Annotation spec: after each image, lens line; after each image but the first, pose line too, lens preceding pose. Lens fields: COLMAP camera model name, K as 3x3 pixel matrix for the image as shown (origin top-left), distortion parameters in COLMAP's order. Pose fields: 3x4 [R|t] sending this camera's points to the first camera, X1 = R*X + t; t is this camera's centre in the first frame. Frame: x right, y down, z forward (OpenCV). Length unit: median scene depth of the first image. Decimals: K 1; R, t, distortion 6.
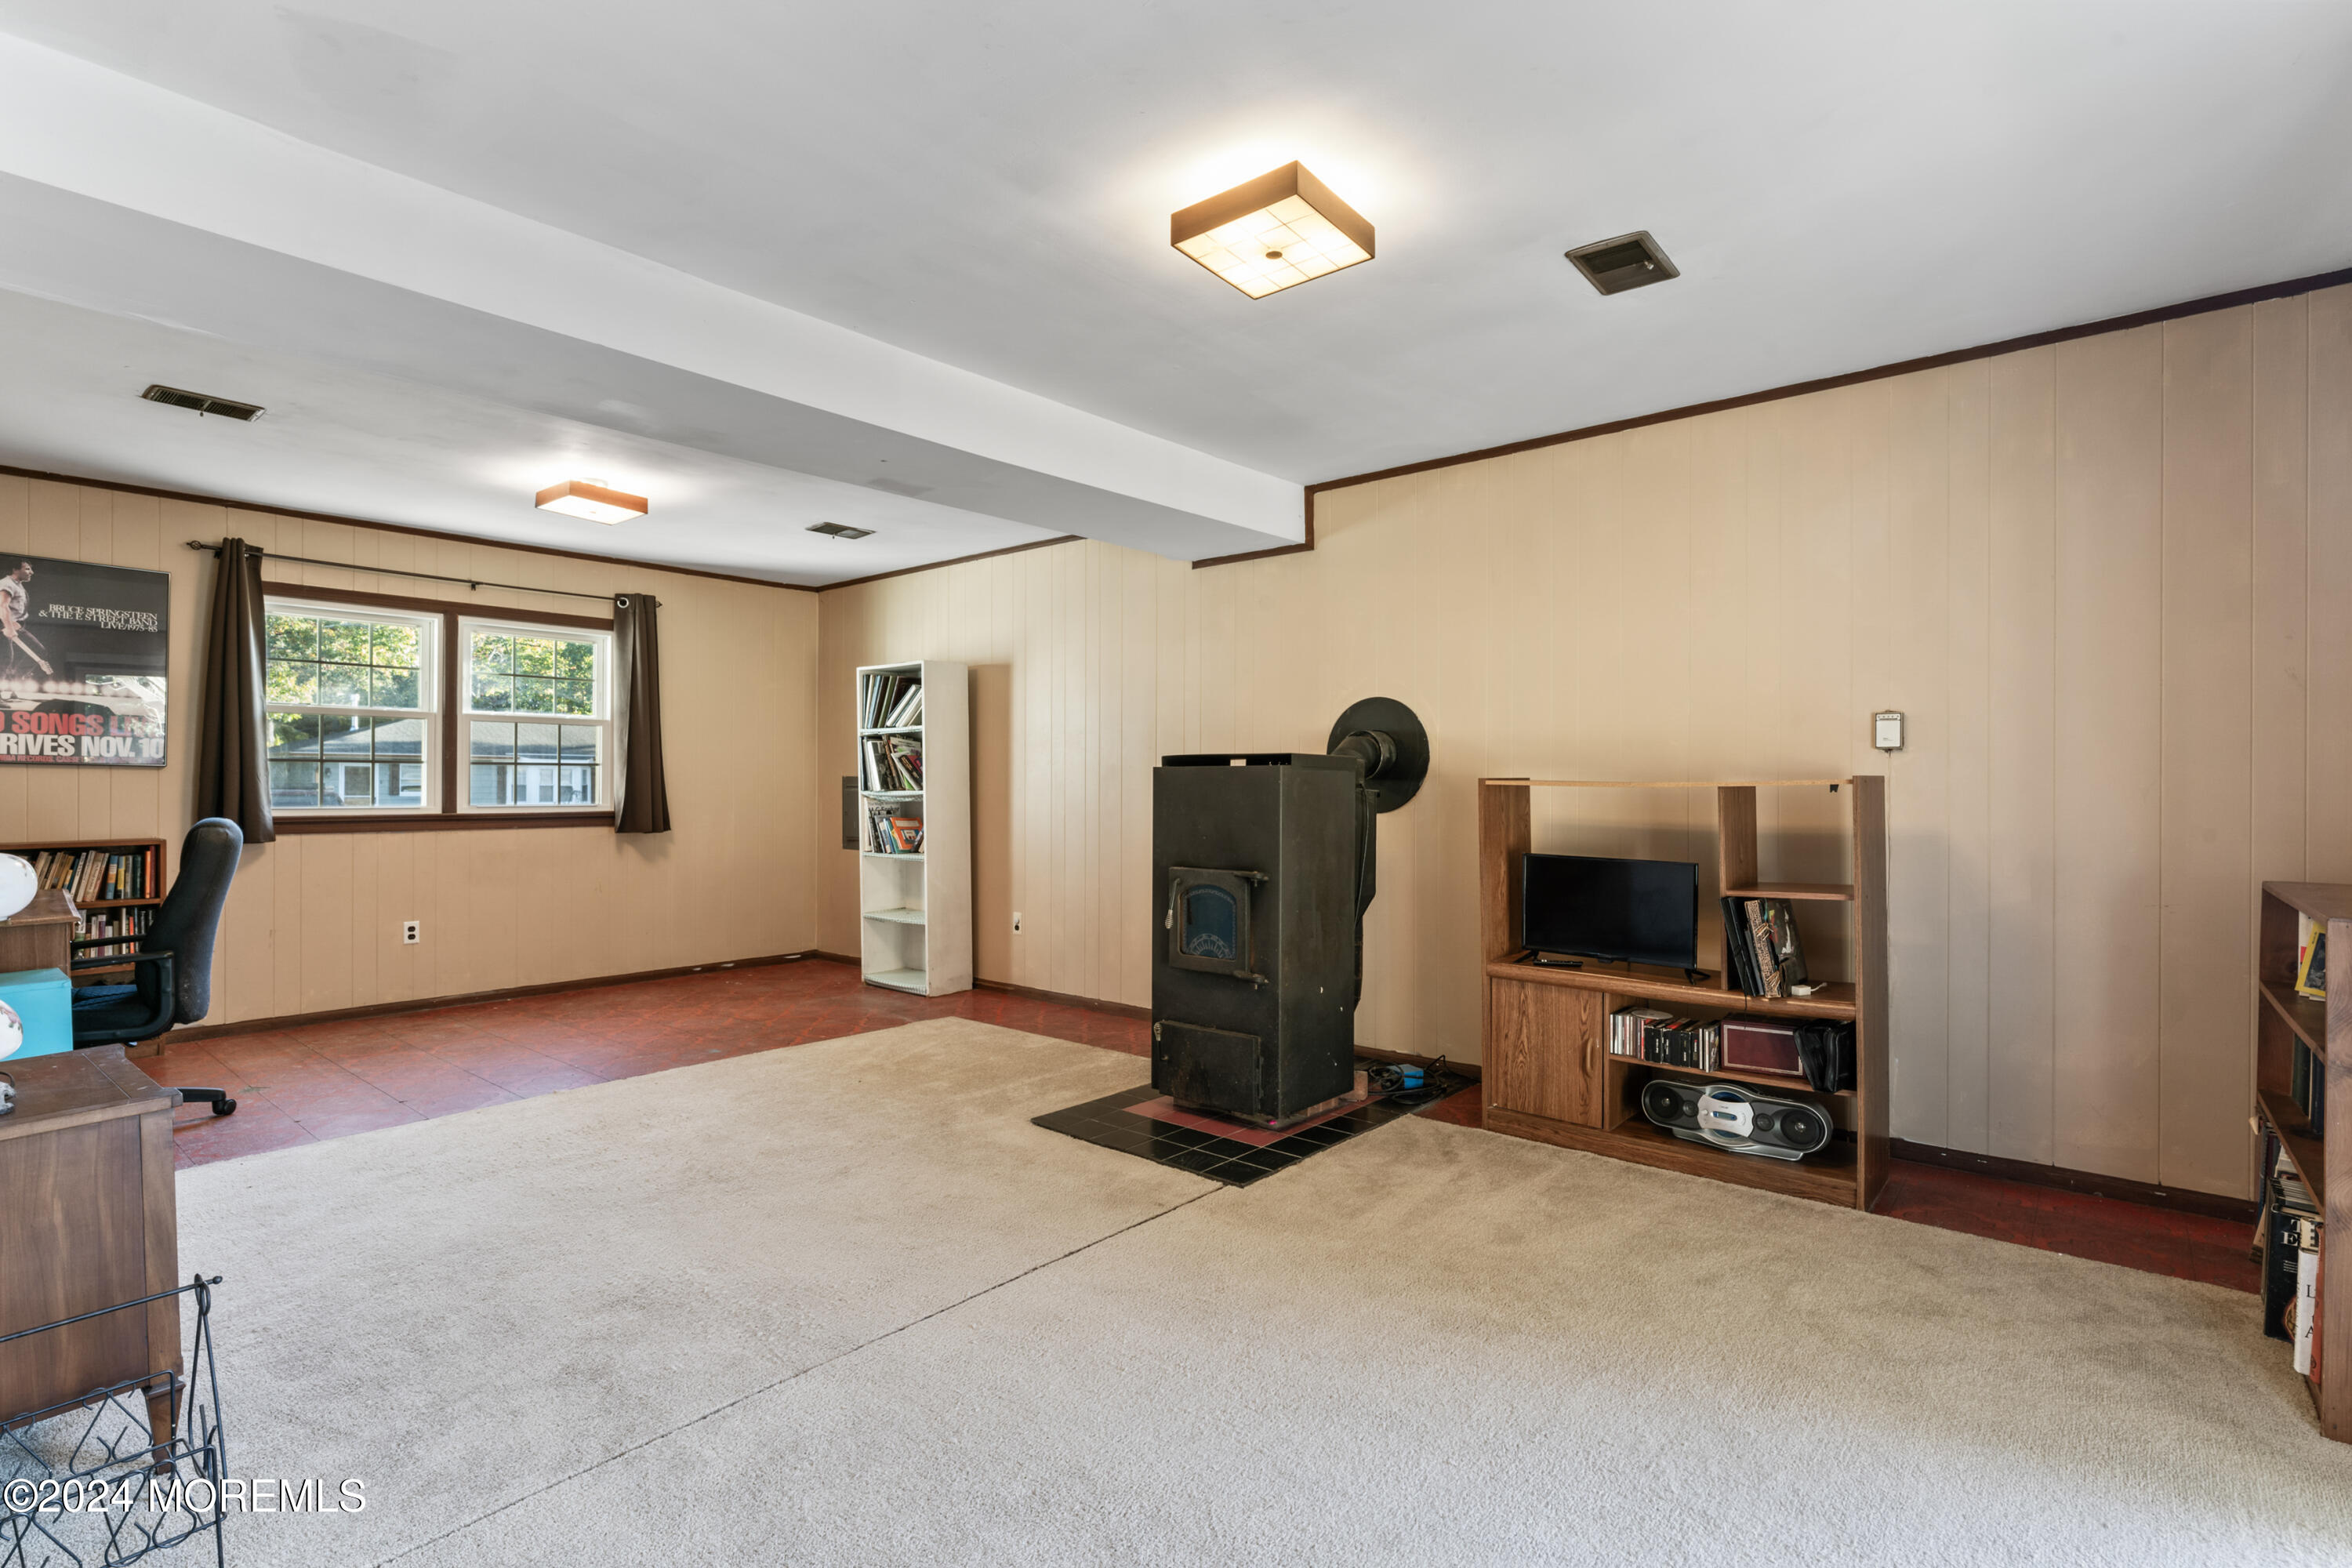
lens RADIAL K [[1115.9, 0, 1176.1], [0, 1115.9, 789.4], [0, 0, 1]] dist [-0.001008, -0.000039]
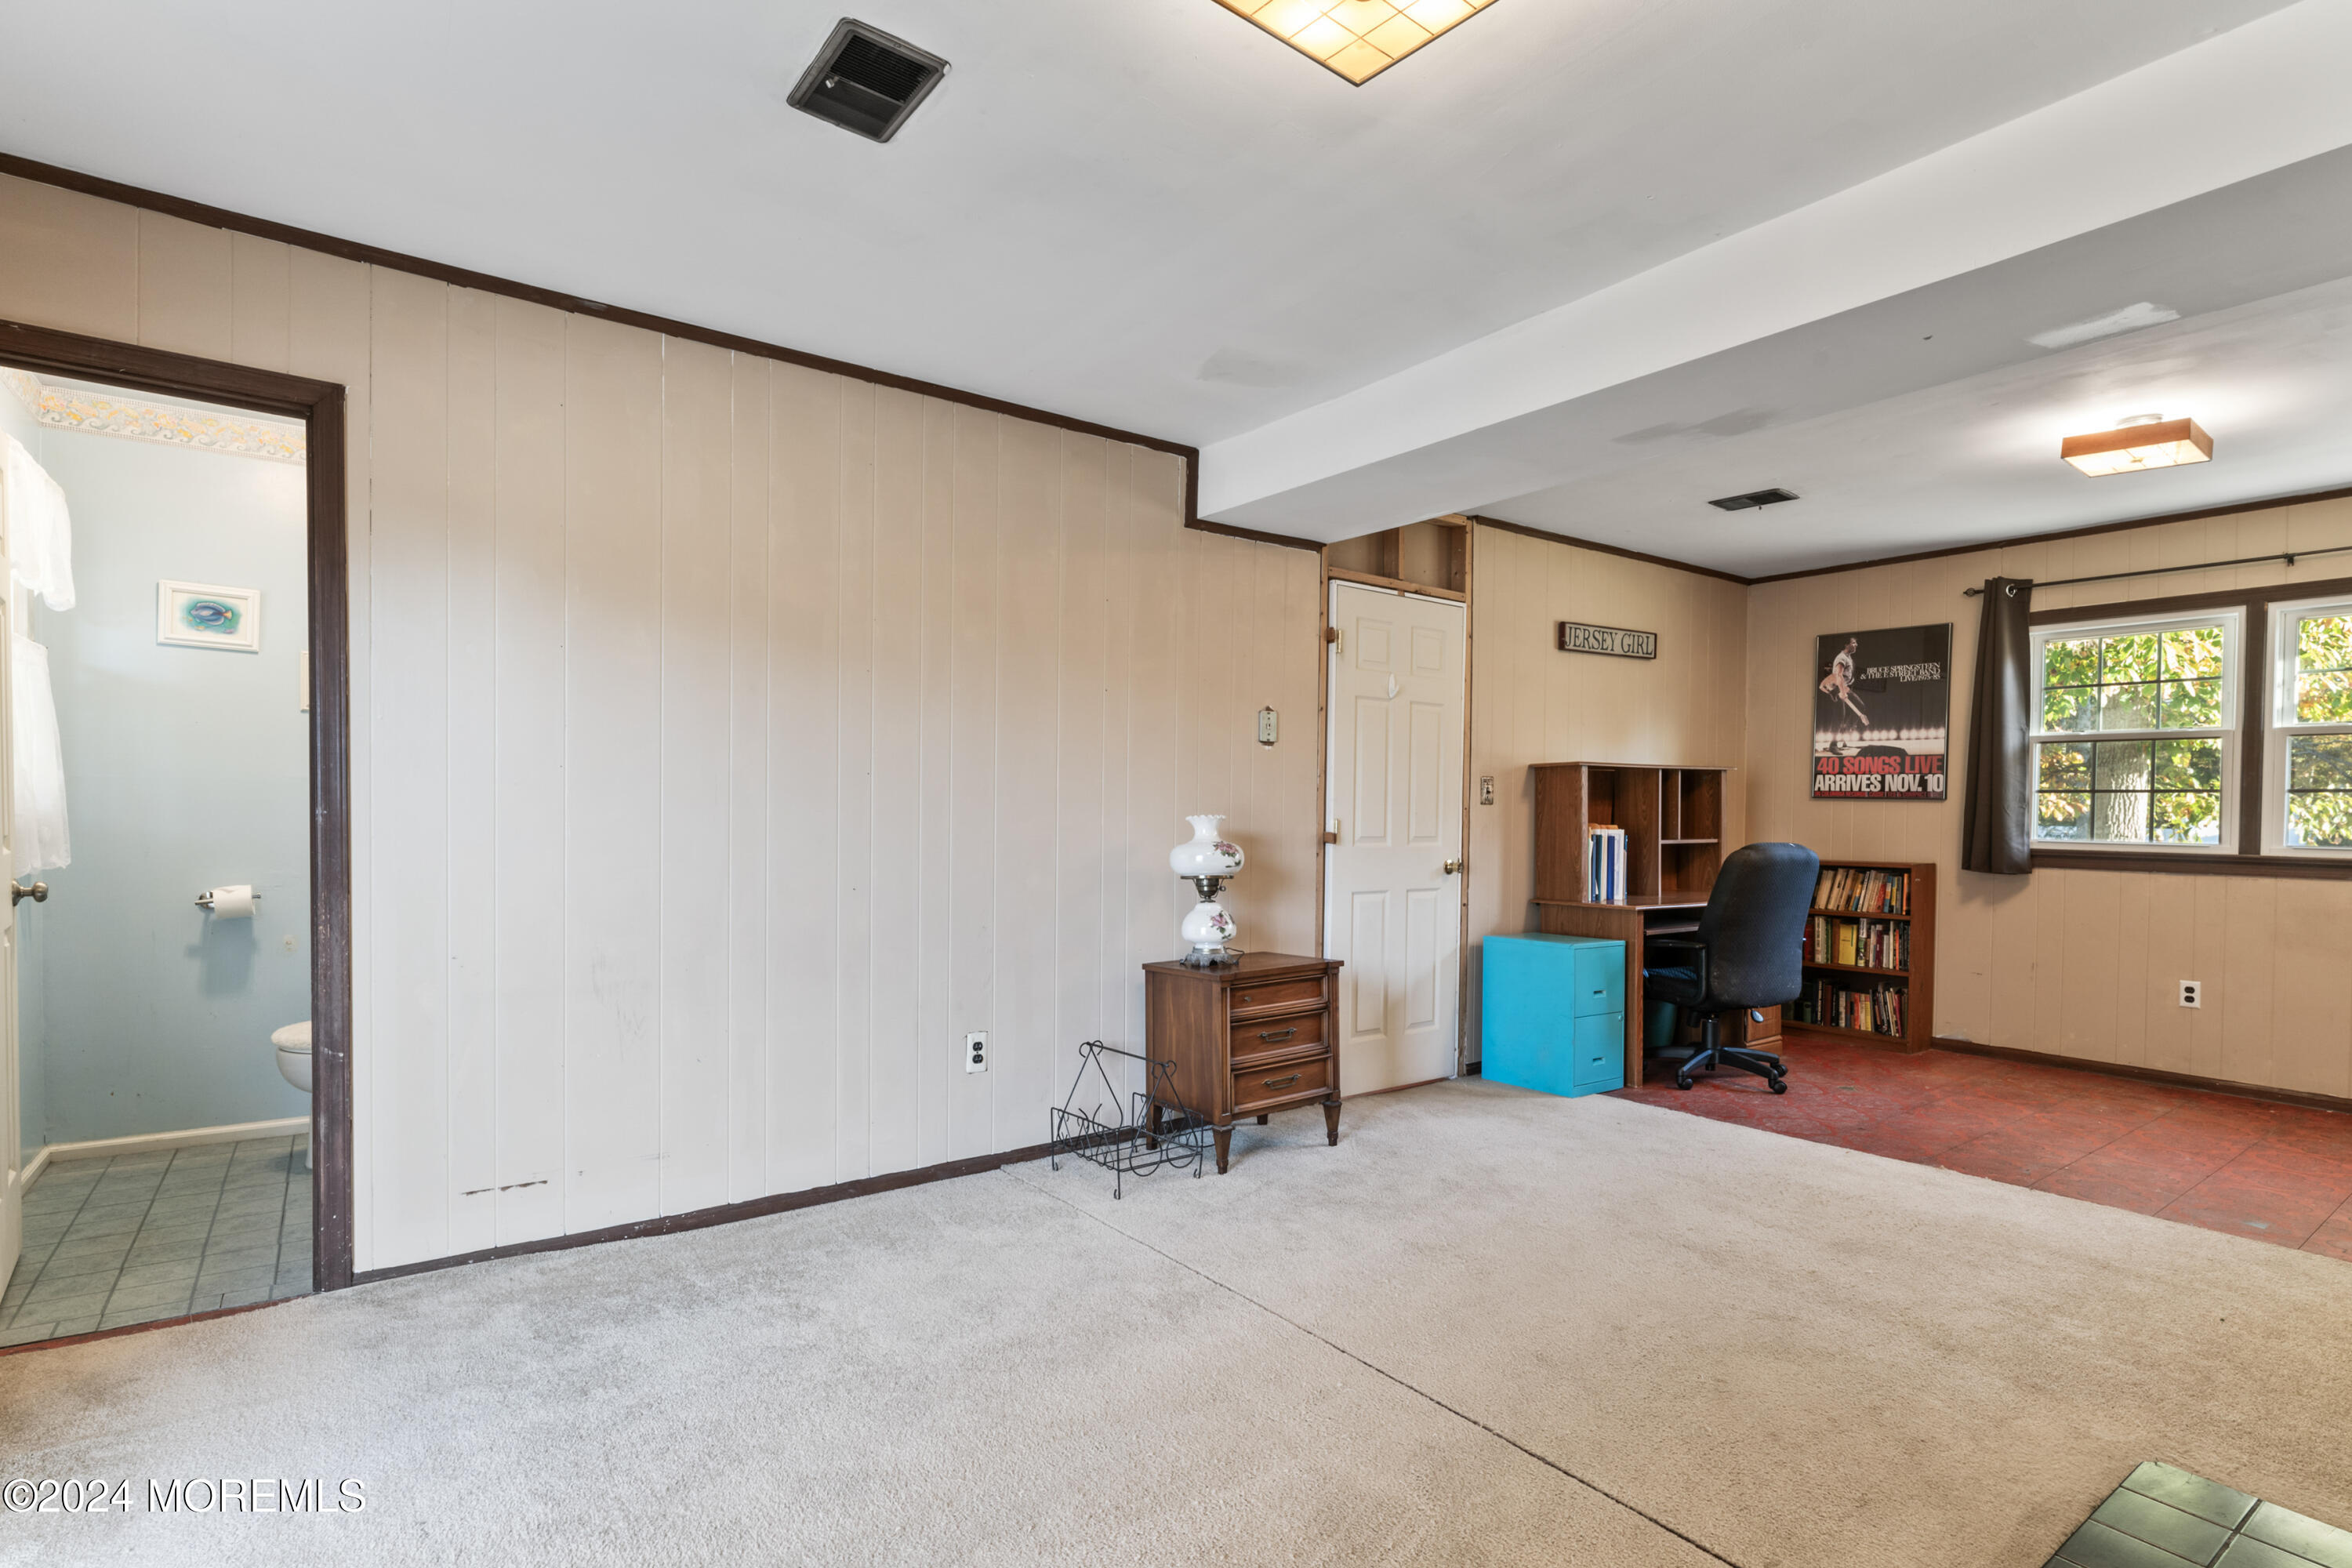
lens RADIAL K [[1115.9, 0, 1148.4], [0, 1115.9, 826.9], [0, 0, 1]] dist [-0.001008, -0.000039]
pose [[-0.236288, 0.013997, -0.971582, 0.366061], [-0.013494, 0.999753, 0.017684, -0.002137], [0.971589, 0.017289, -0.236041, 0.508118]]
